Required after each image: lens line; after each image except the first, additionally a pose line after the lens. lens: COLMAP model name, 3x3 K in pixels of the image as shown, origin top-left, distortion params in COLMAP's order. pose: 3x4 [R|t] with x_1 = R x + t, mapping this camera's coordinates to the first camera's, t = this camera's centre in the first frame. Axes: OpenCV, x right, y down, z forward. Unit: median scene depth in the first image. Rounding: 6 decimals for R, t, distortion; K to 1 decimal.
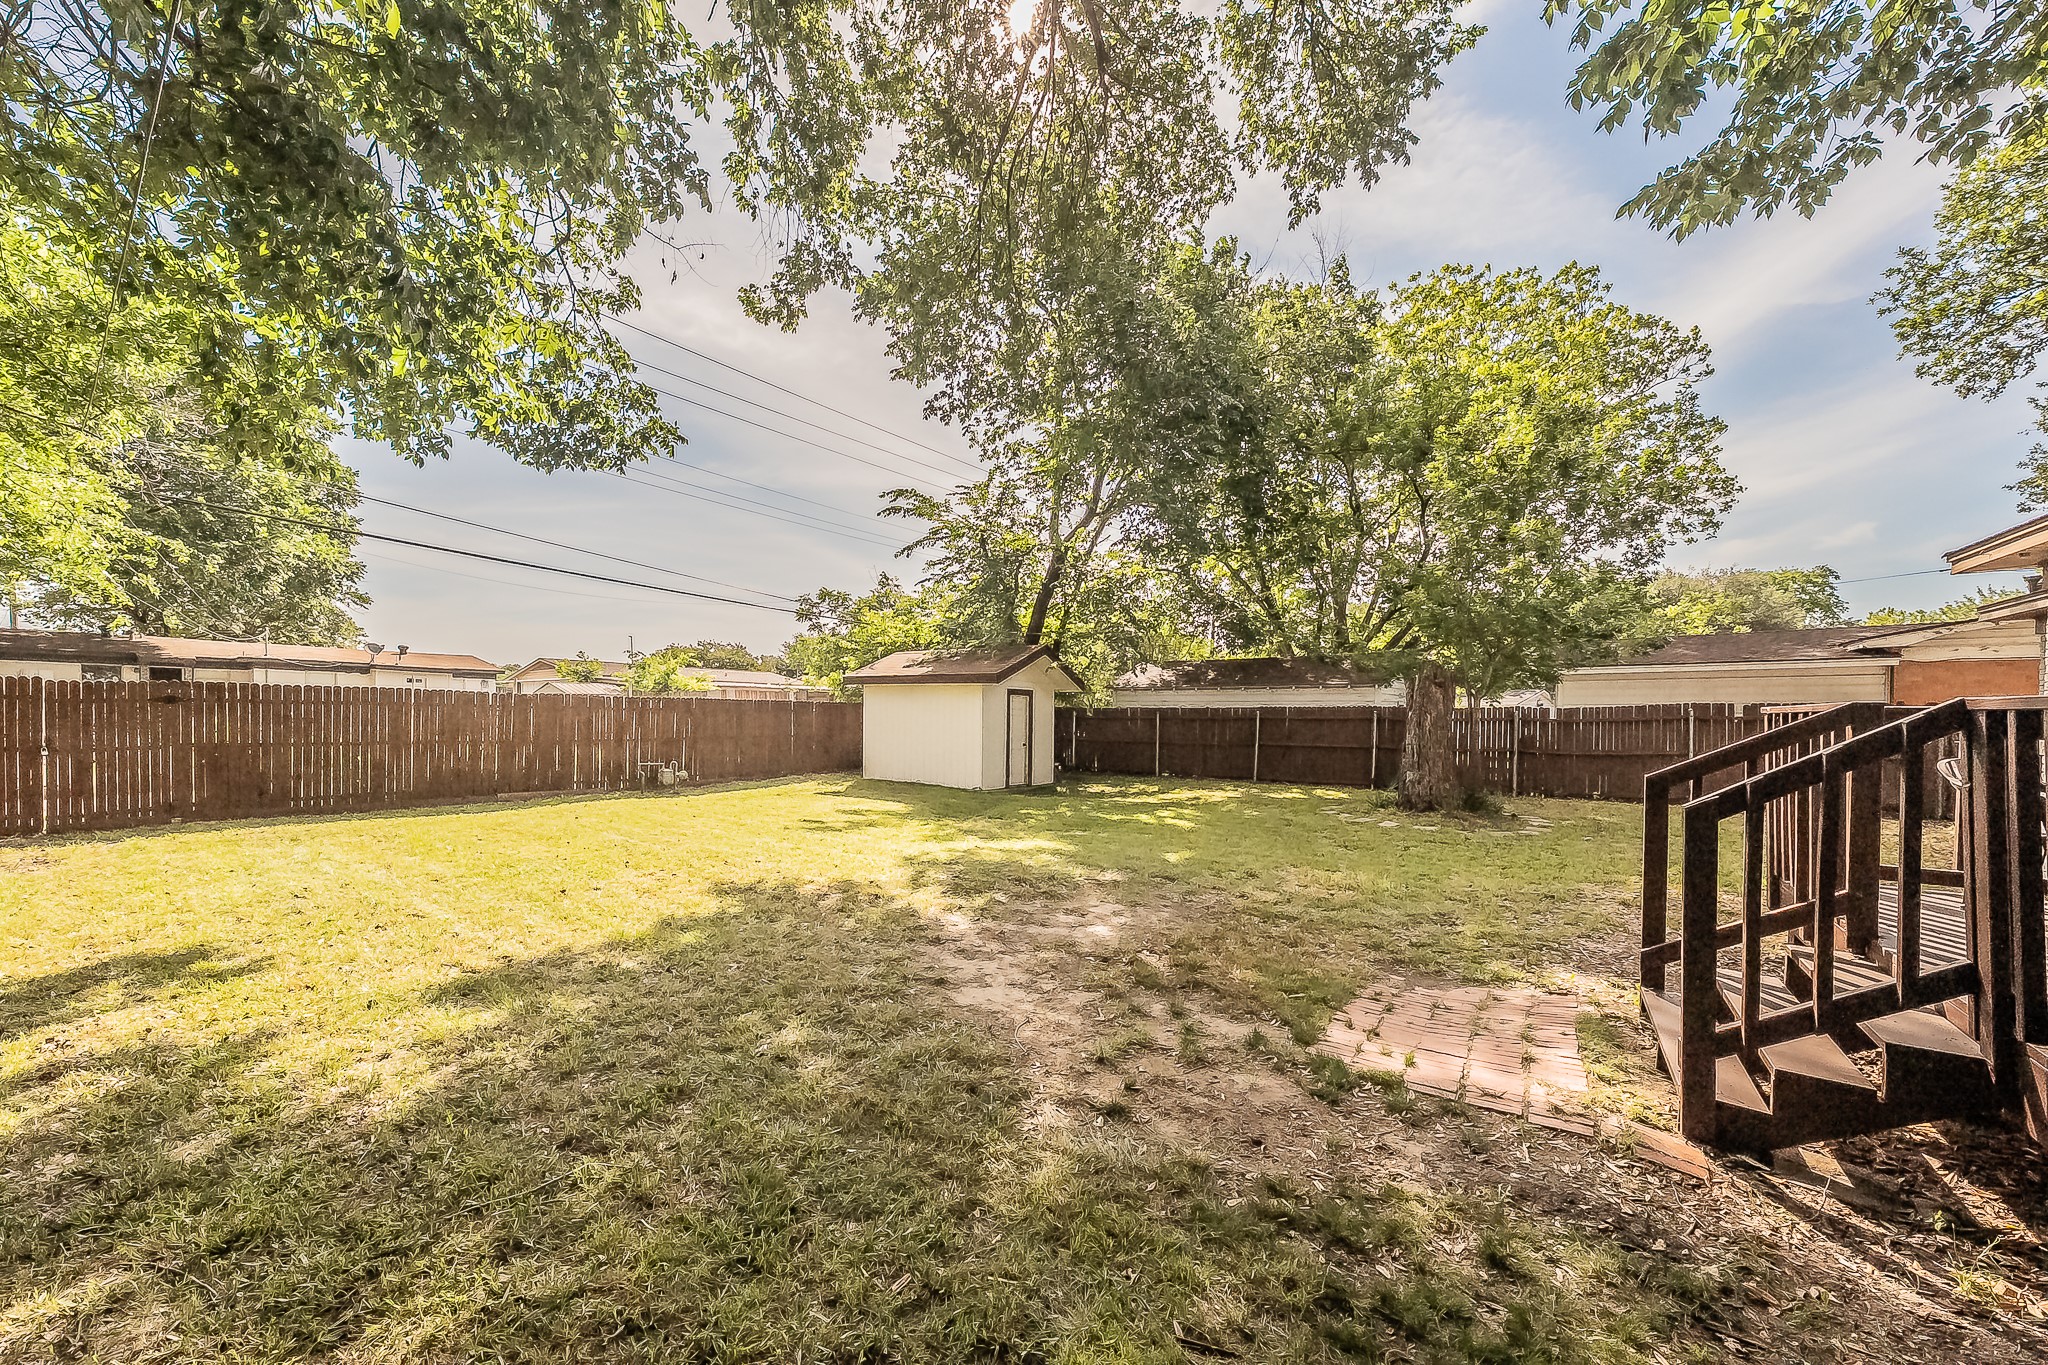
lens RADIAL K [[693.6, 0, 1017.2], [0, 693.6, 713.6], [0, 0, 1]] dist [-0.004867, -0.000245]
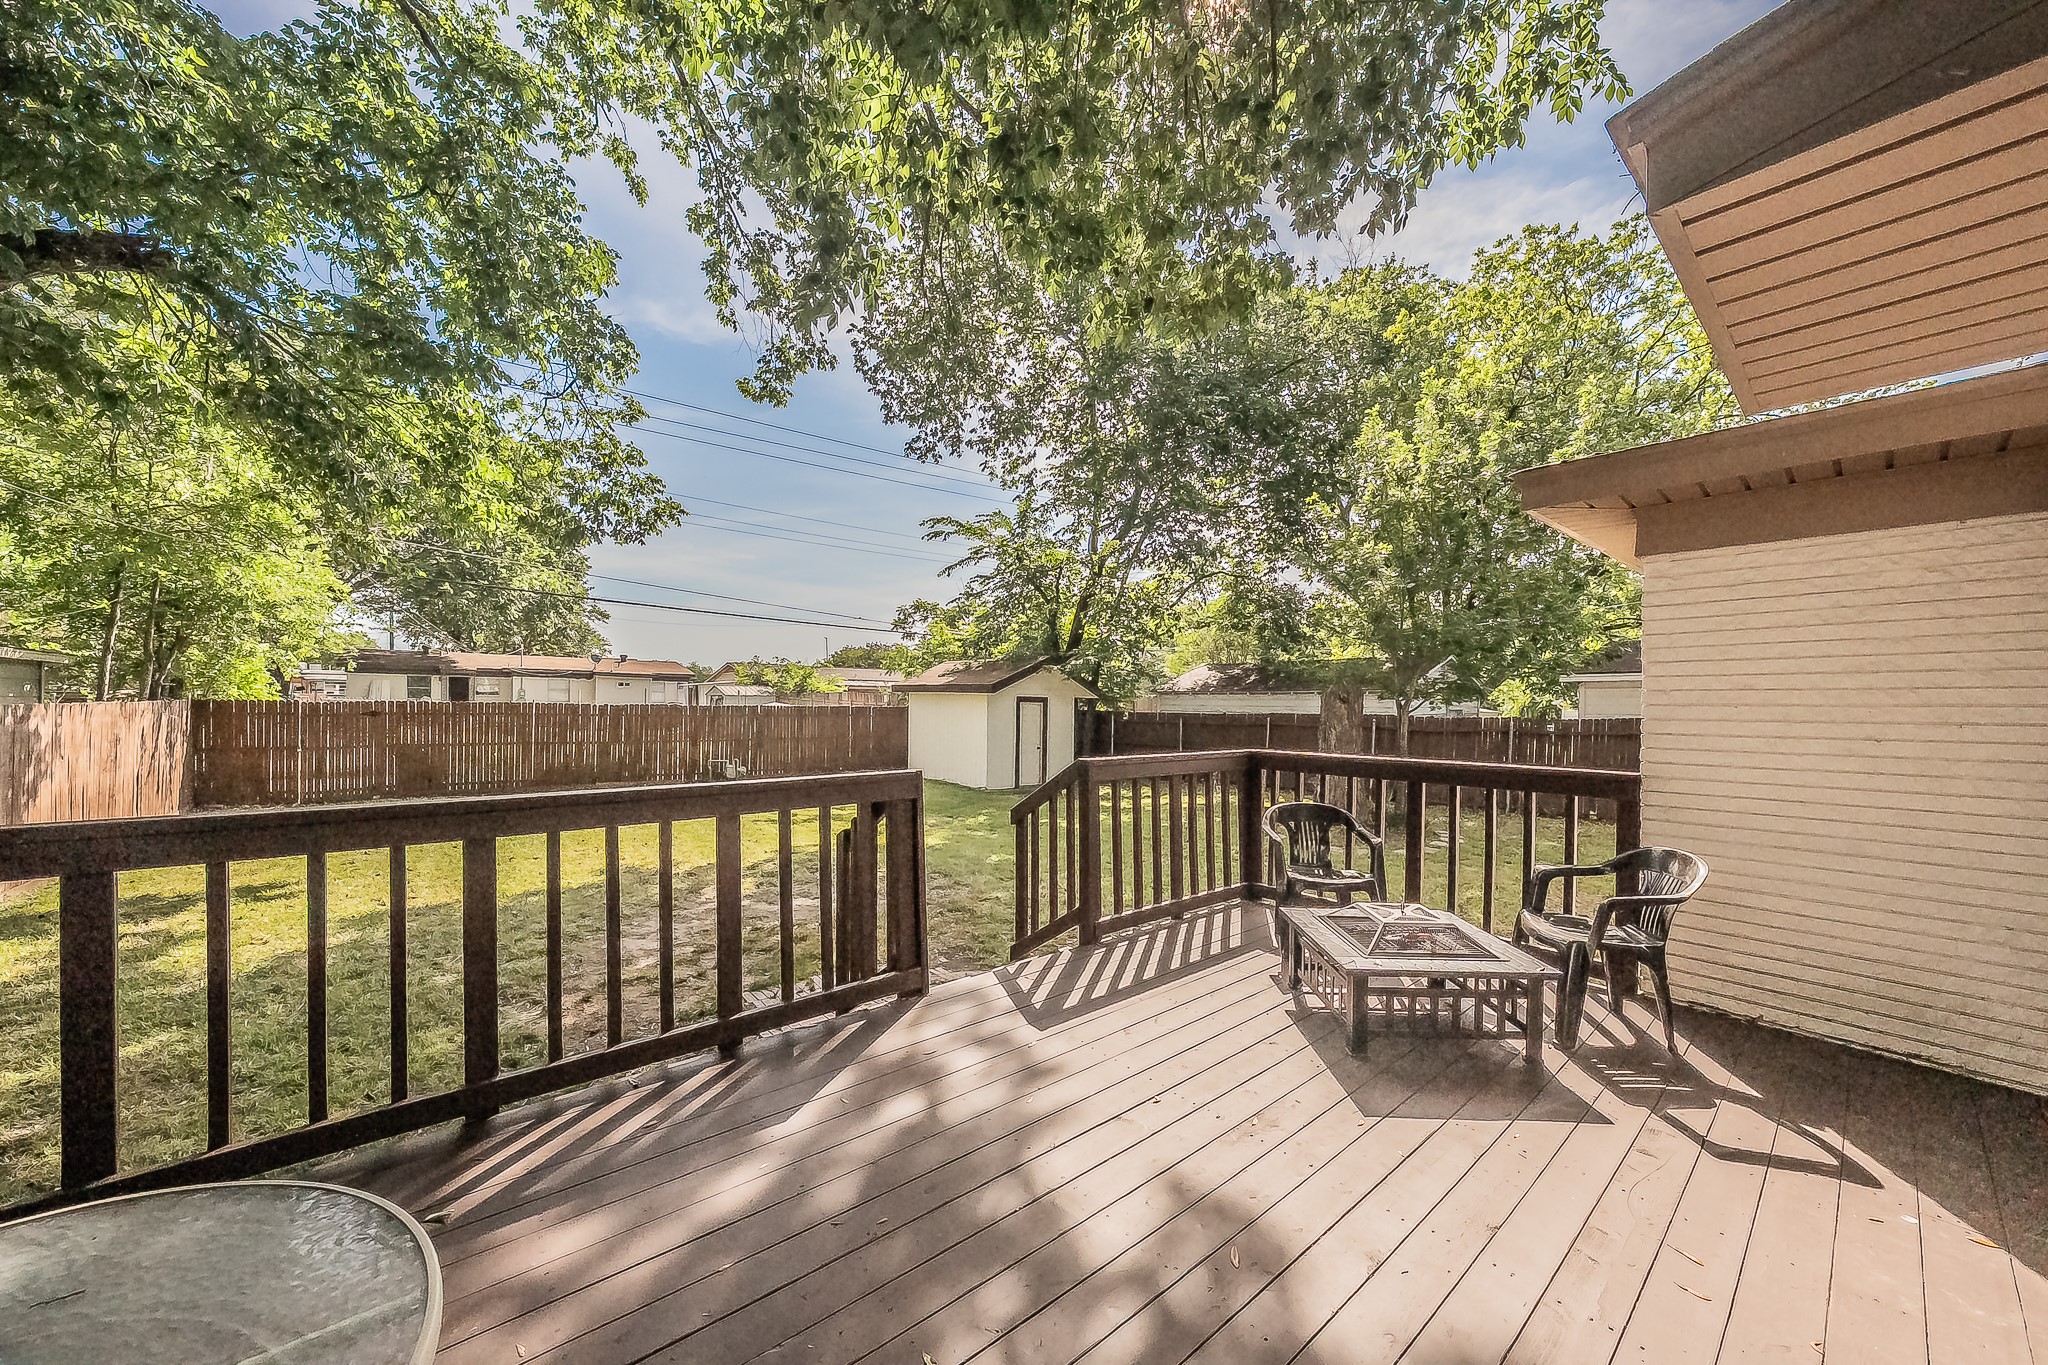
lens RADIAL K [[693.6, 0, 1001.3], [0, 693.6, 700.1], [0, 0, 1]] dist [-0.004867, -0.000245]
pose [[0.972416, -0.003830, -0.233221, 0.185024], [0.000127, 0.999874, -0.015894, -0.011067], [0.233253, 0.015426, 0.972294, -0.049357]]
